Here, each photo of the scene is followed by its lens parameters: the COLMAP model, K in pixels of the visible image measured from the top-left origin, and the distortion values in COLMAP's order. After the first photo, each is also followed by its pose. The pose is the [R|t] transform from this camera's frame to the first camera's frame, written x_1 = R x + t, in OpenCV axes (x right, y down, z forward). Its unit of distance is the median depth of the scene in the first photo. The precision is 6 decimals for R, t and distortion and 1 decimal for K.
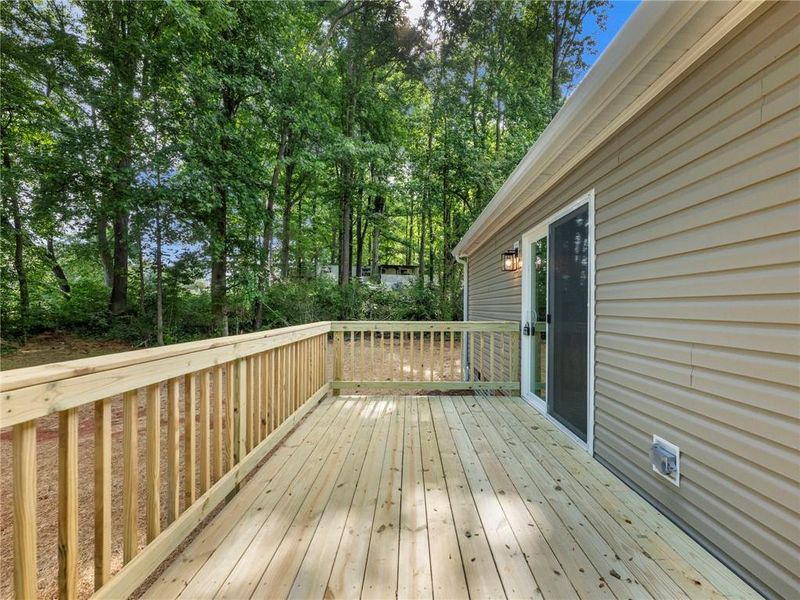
lens RADIAL K [[369.7, 0, 403.1], [0, 369.7, 297.5], [0, 0, 1]] dist [0.002551, 0.000514]
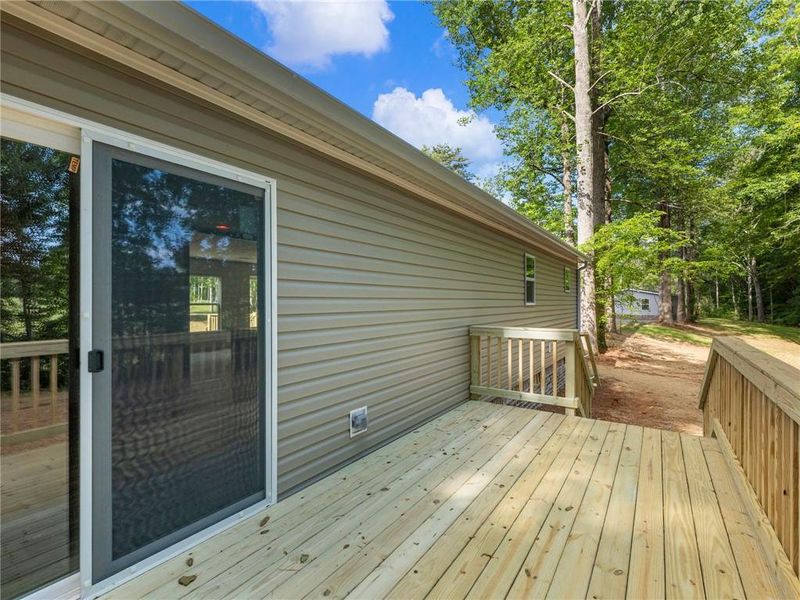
lens RADIAL K [[369.7, 0, 403.1], [0, 369.7, 297.5], [0, 0, 1]] dist [0.002551, 0.000514]
pose [[-0.832305, 0.001338, 0.554316, -0.232714], [-0.016436, 0.999498, -0.027090, -0.016815], [-0.554074, -0.031658, -0.831865, 1.946745]]
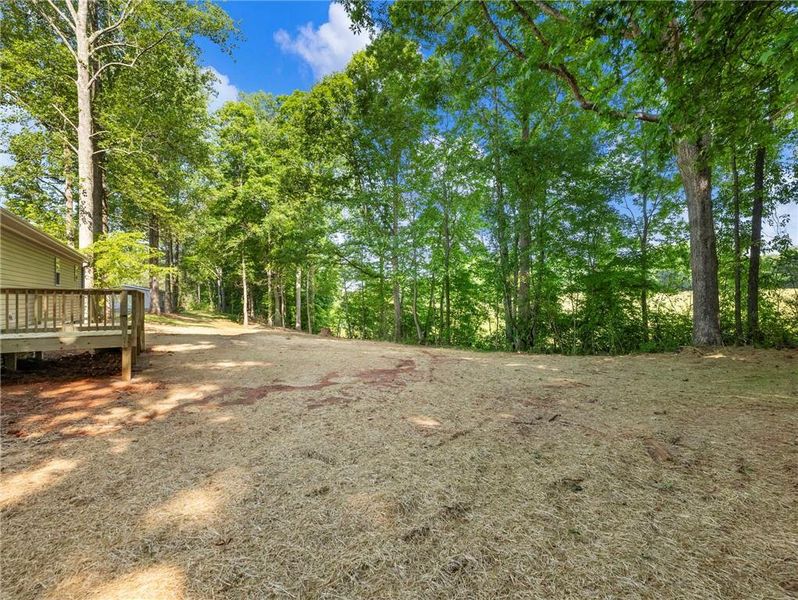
lens RADIAL K [[368.8, 0, 402.1], [0, 368.8, 297.5], [0, 0, 1]] dist [0.002551, 0.000514]
pose [[-0.823448, -0.008872, -0.567323, -0.339979], [0.007914, 0.999601, -0.027118, 0.100385], [0.567337, -0.026820, -0.823049, 3.657767]]
